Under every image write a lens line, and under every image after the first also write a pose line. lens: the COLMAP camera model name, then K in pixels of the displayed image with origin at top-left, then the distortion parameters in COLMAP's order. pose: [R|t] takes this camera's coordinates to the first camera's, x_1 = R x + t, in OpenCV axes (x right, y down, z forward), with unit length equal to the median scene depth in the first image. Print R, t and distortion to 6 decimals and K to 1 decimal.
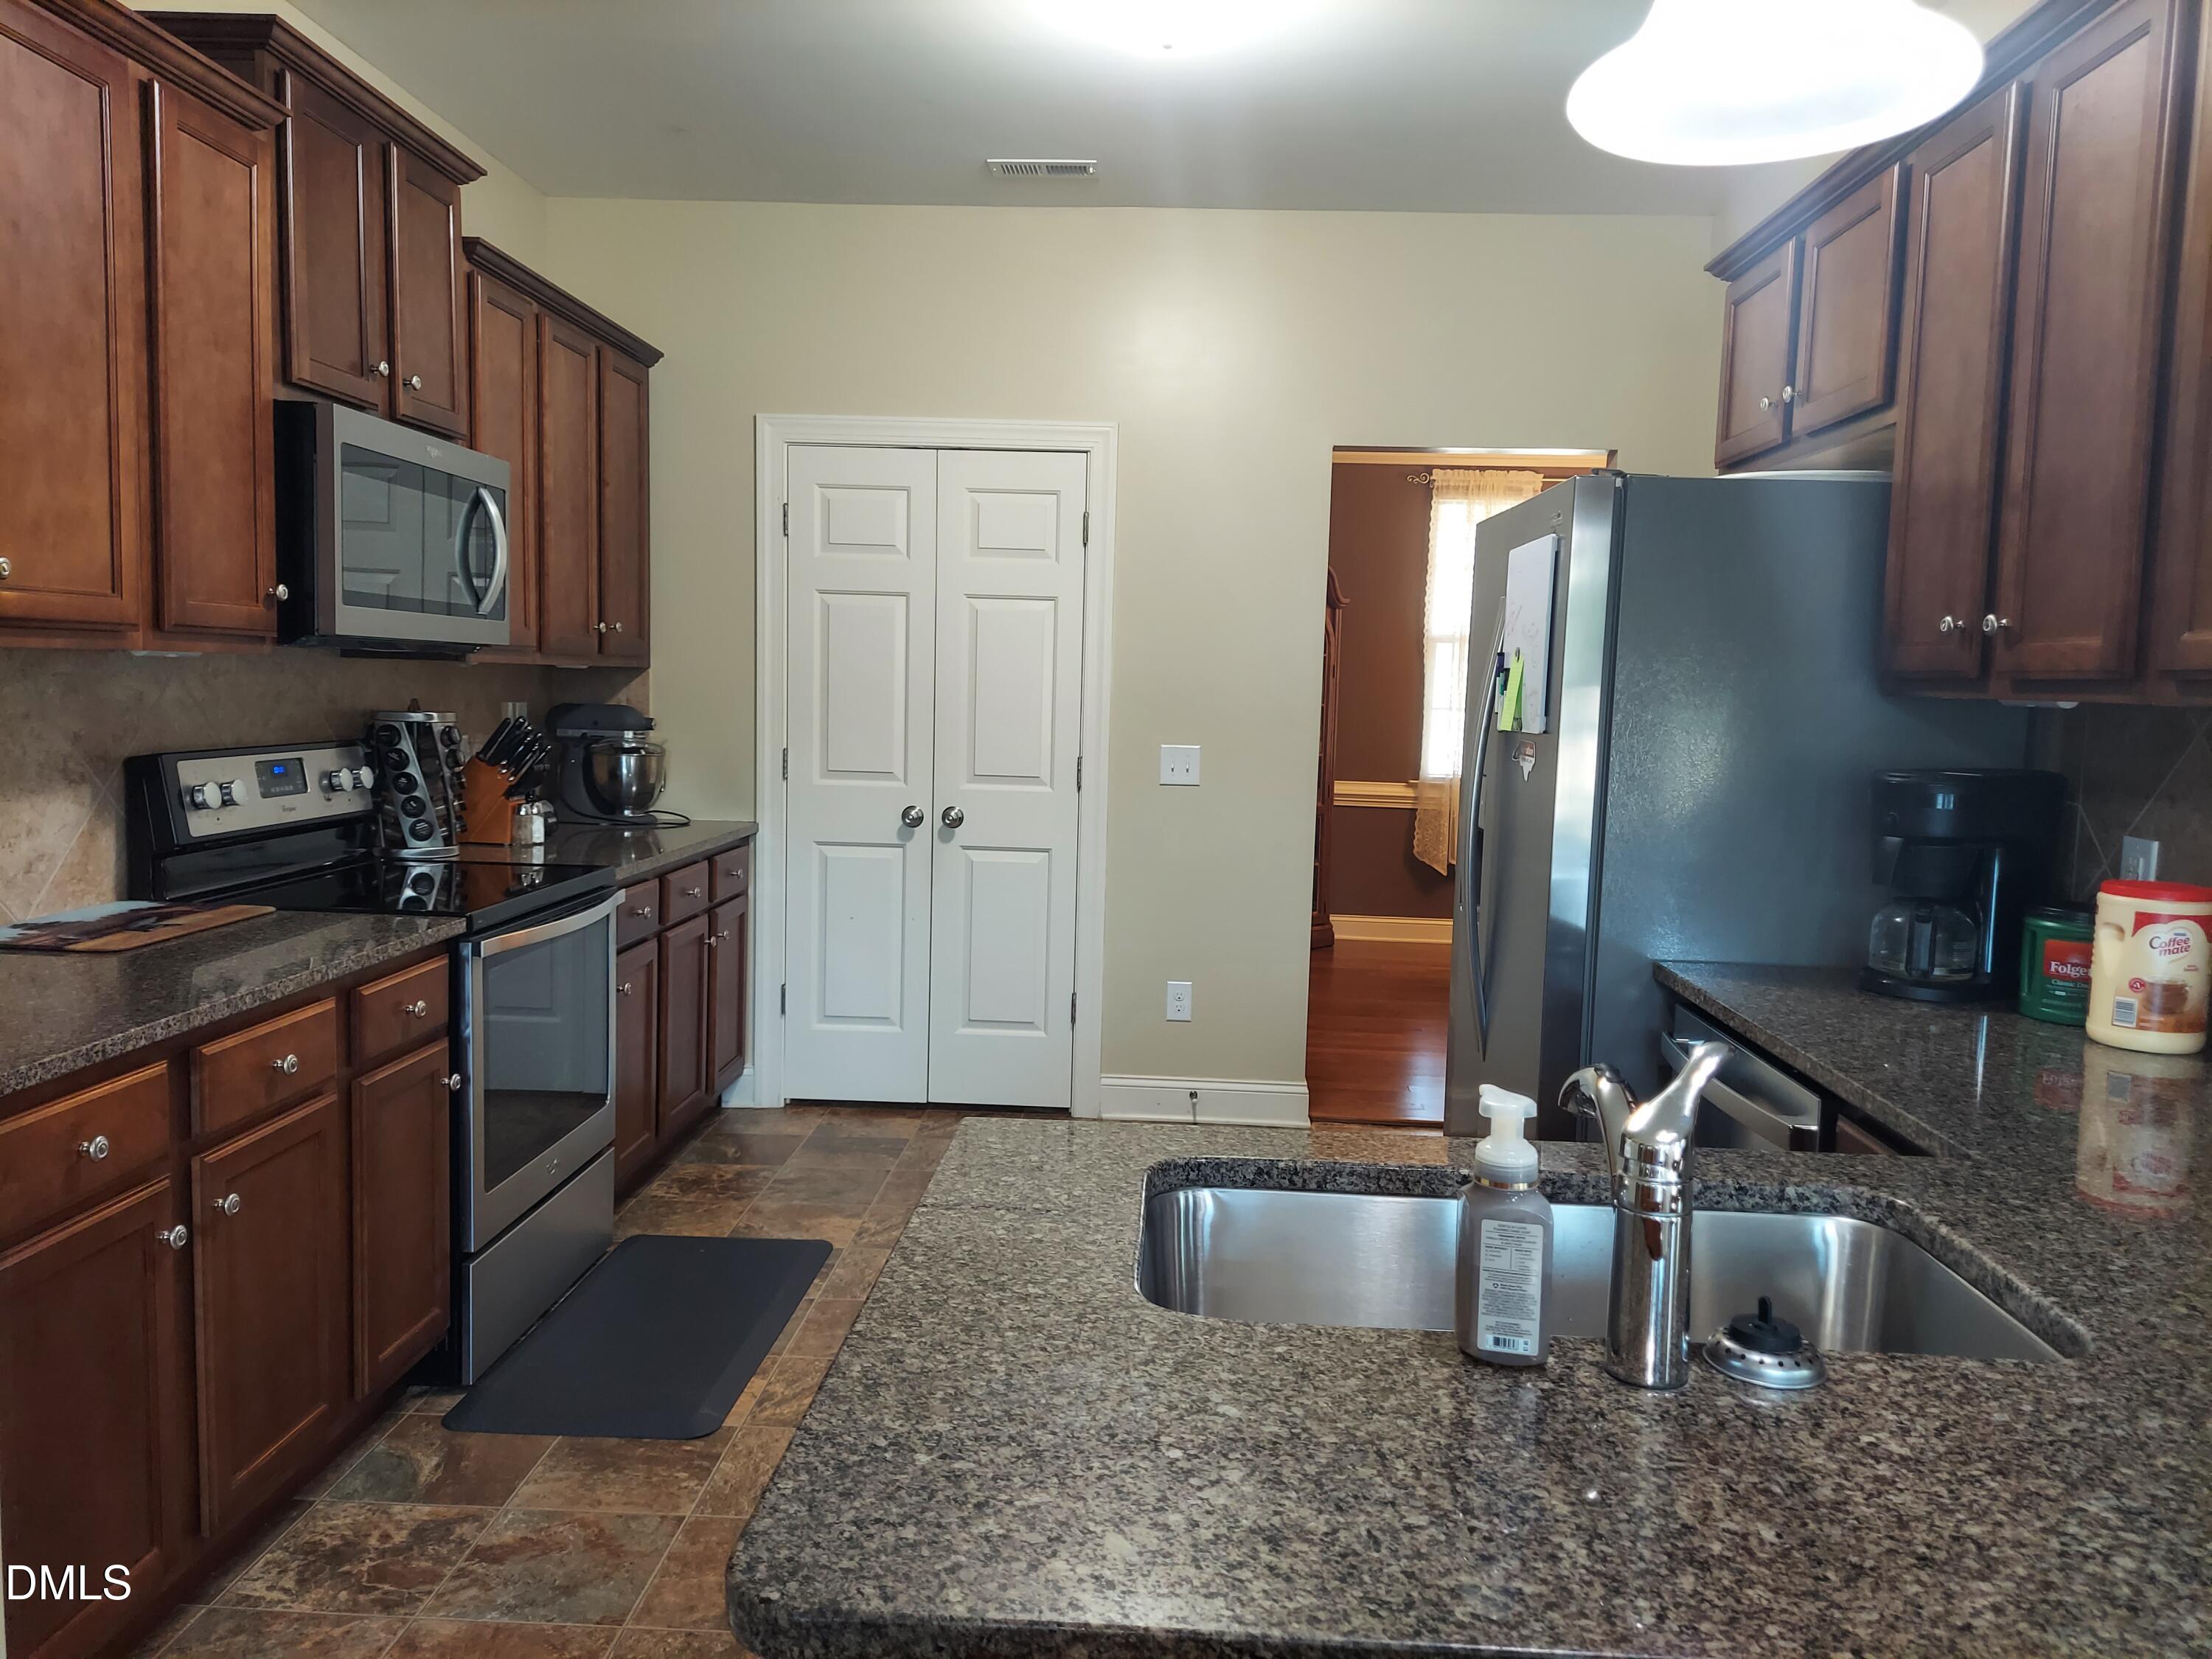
lens RADIAL K [[1598.3, 0, 1110.6], [0, 1598.3, 821.9], [0, 0, 1]] dist [0.070311, -0.067510]
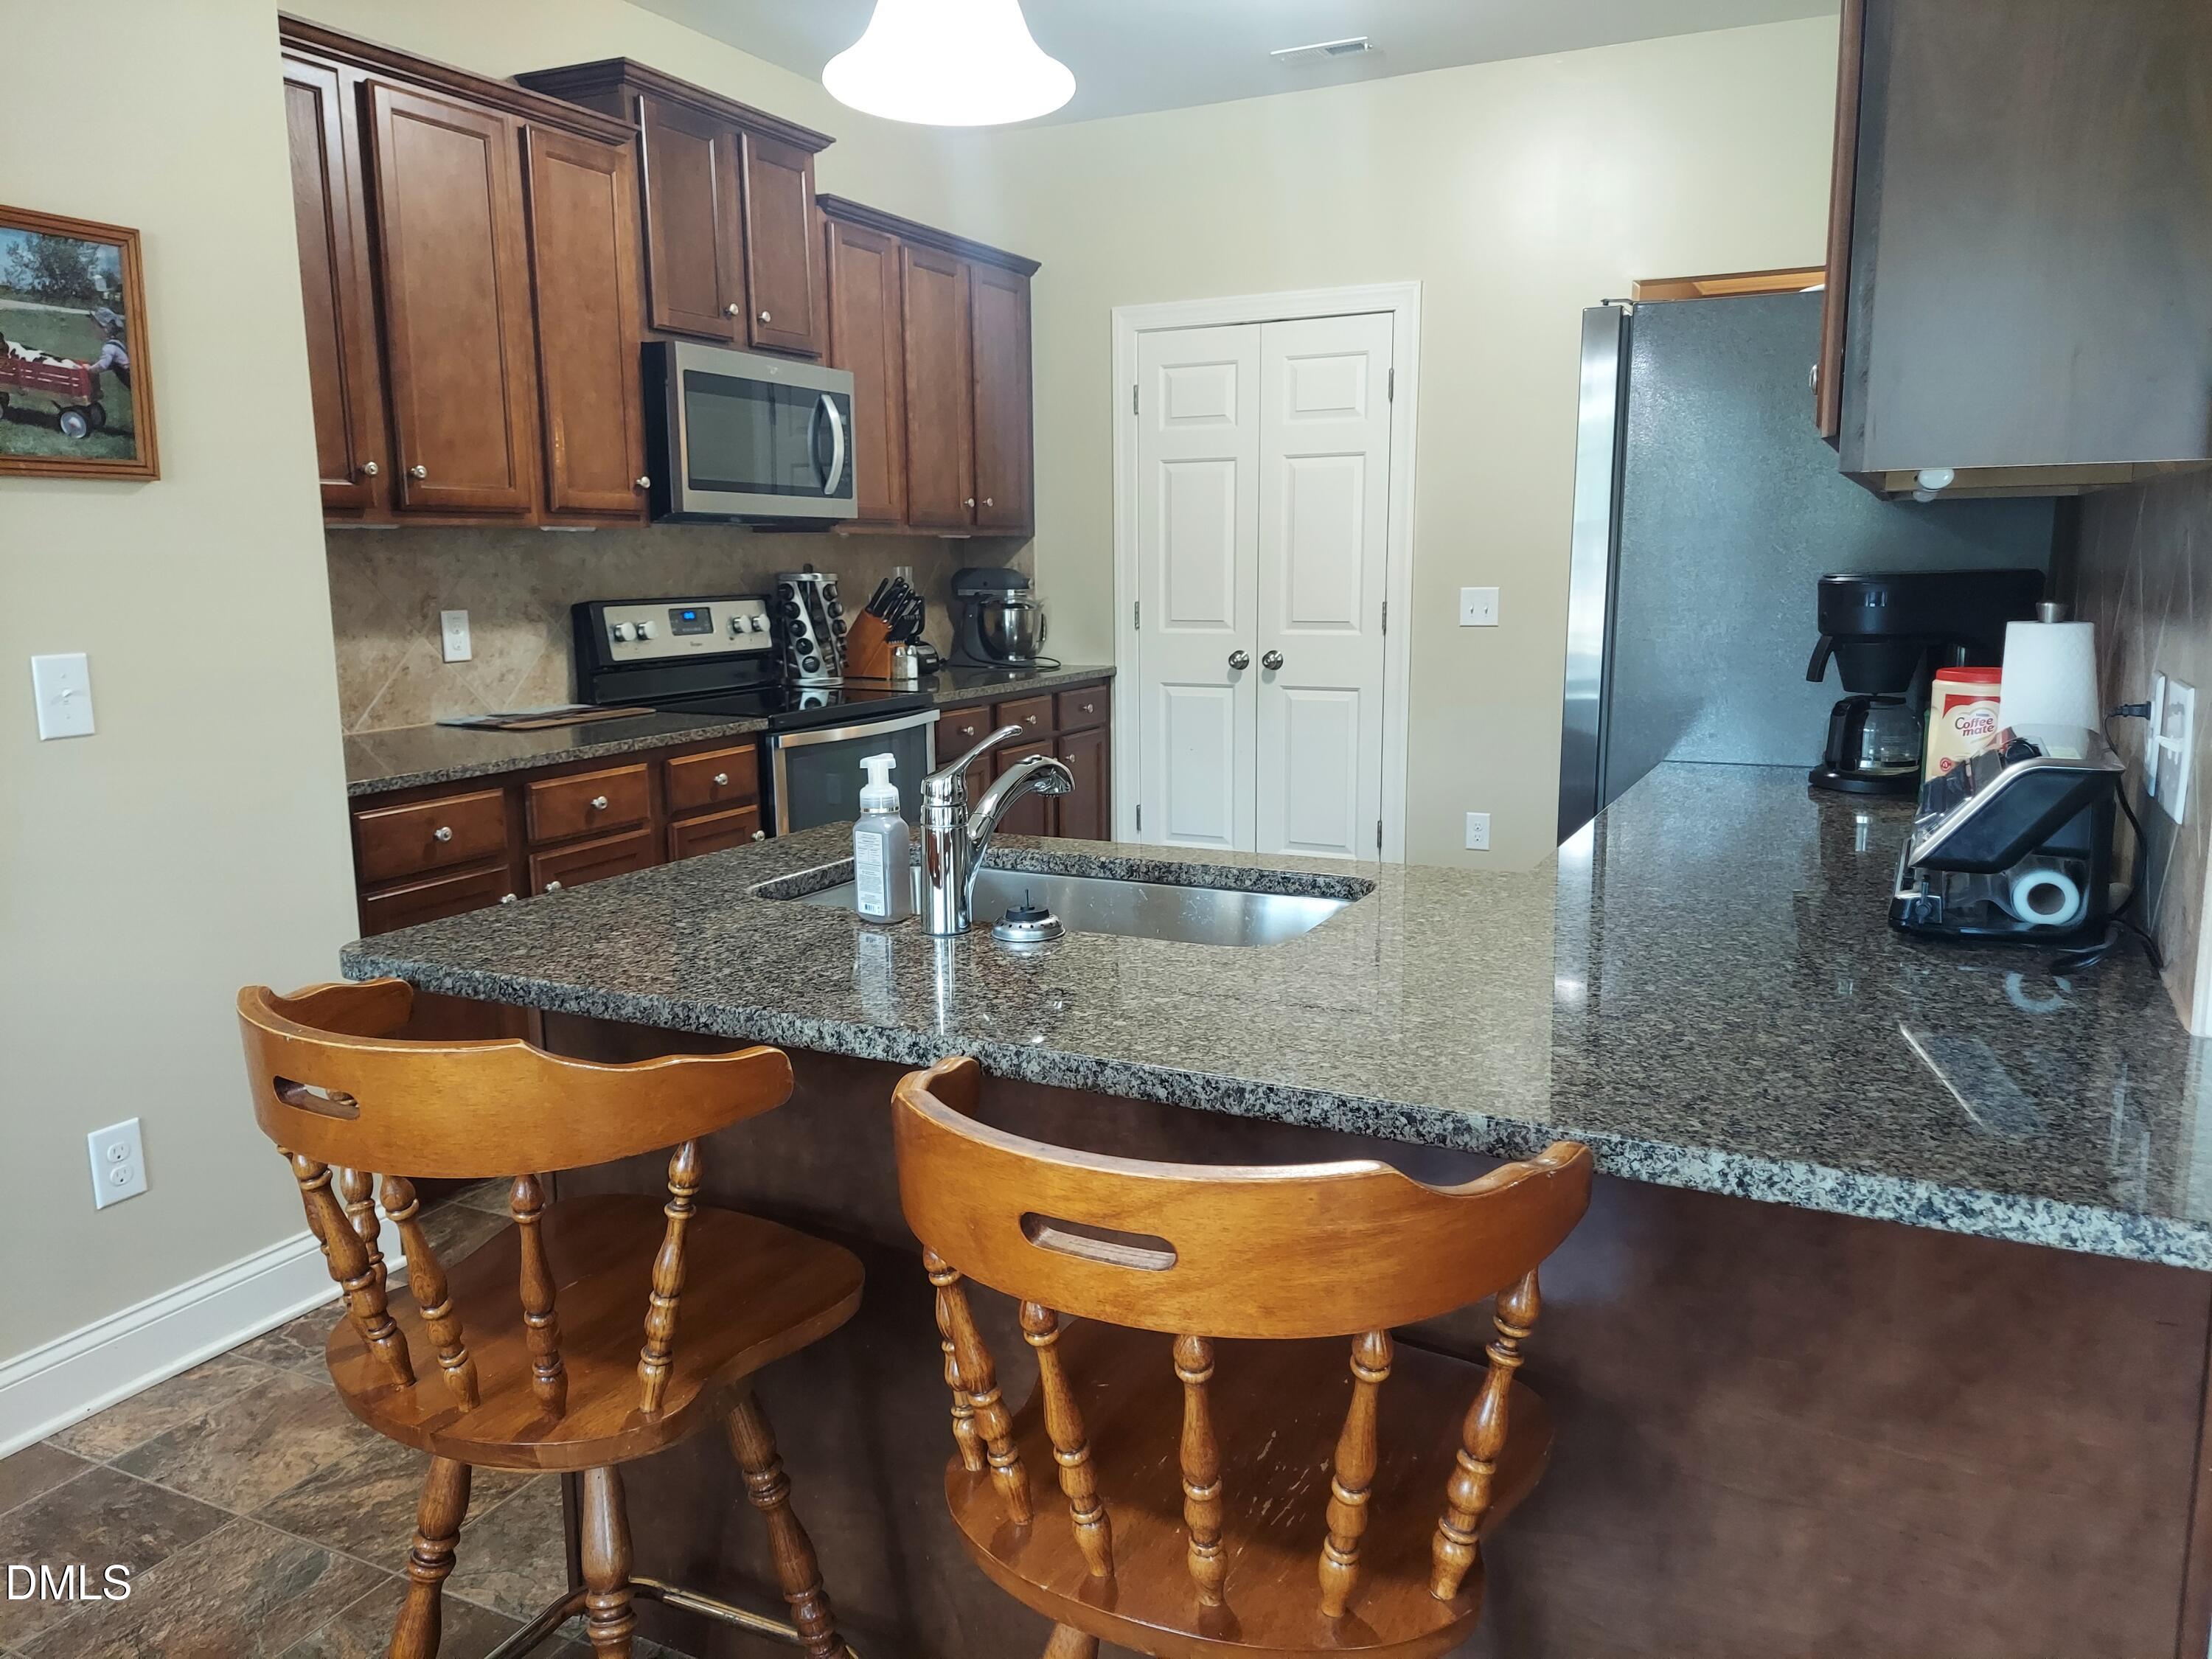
lens RADIAL K [[1598.3, 0, 1094.0], [0, 1598.3, 822.8], [0, 0, 1]] dist [0.070311, -0.067510]
pose [[0.913511, 0.033033, -0.405471, 0.365331], [-0.002759, 0.997178, 0.075022, 0.040447], [0.406805, -0.067414, 0.911024, -0.115350]]
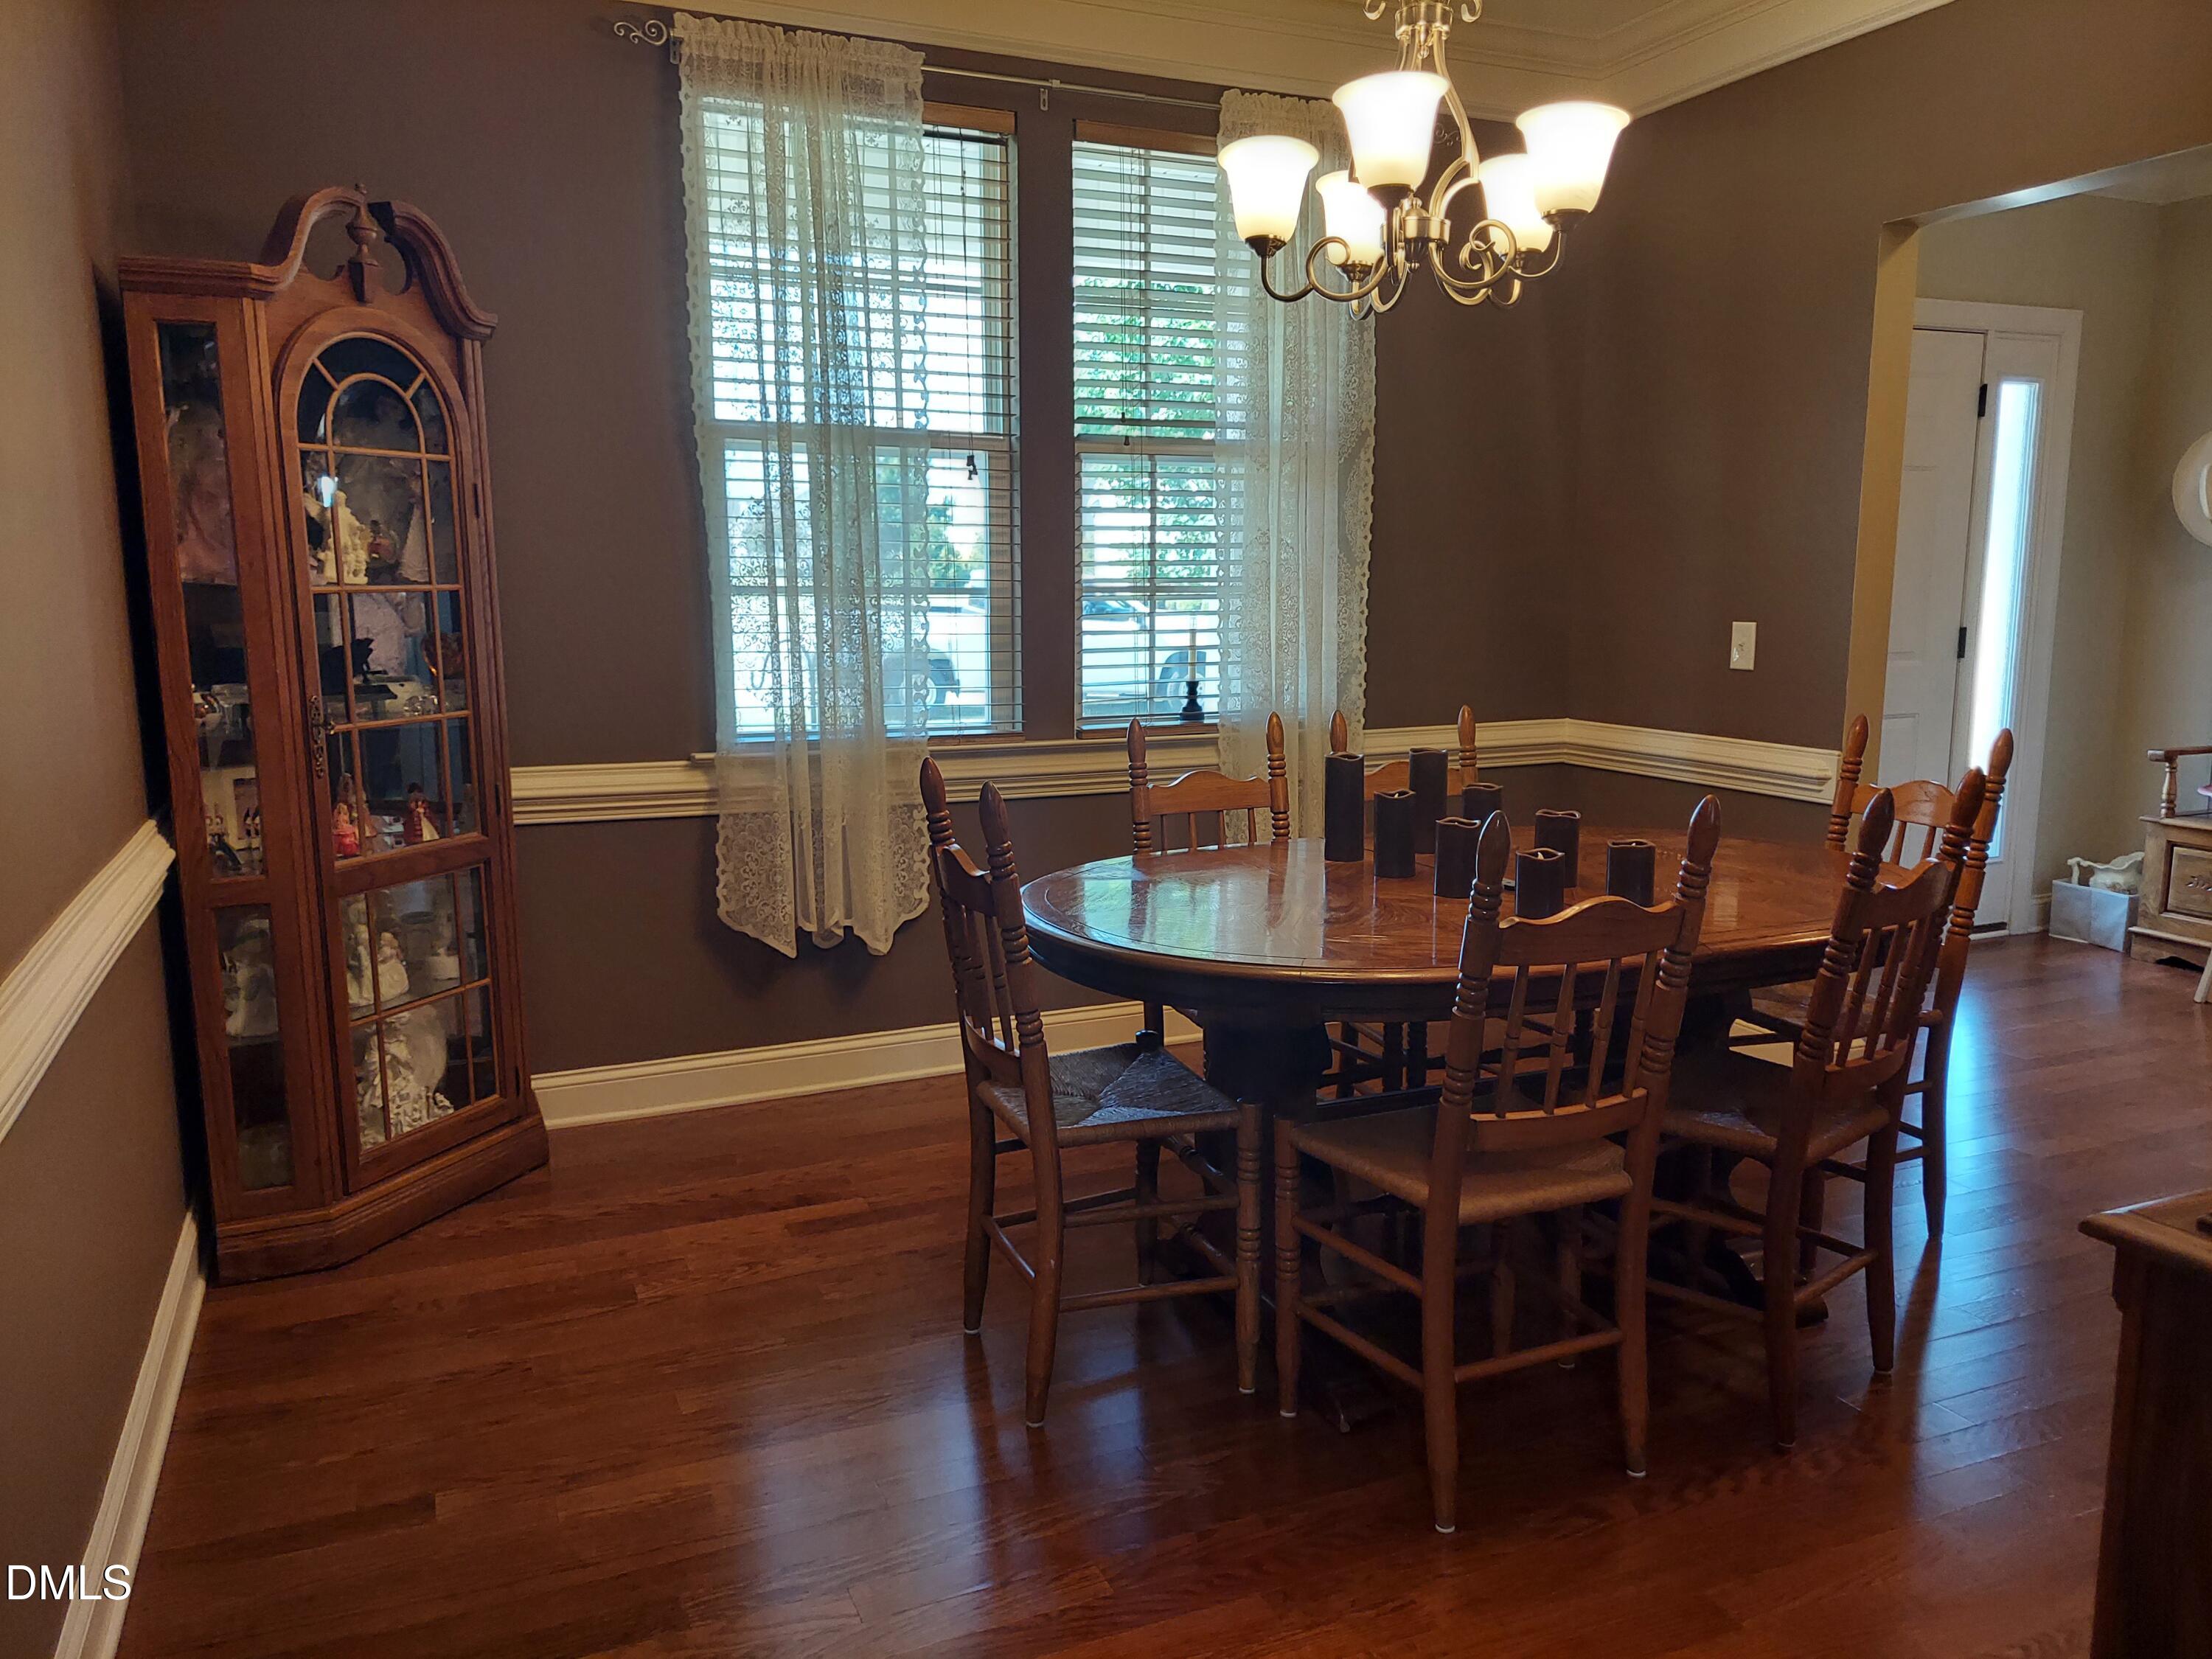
lens RADIAL K [[1598.3, 0, 1122.2], [0, 1598.3, 818.3], [0, 0, 1]] dist [0.070311, -0.067510]
pose [[0.894350, -0.103838, 0.435151, 0.249864], [0.071892, 0.993407, 0.089295, -0.102384], [-0.441554, -0.048577, 0.895919, 1.409249]]
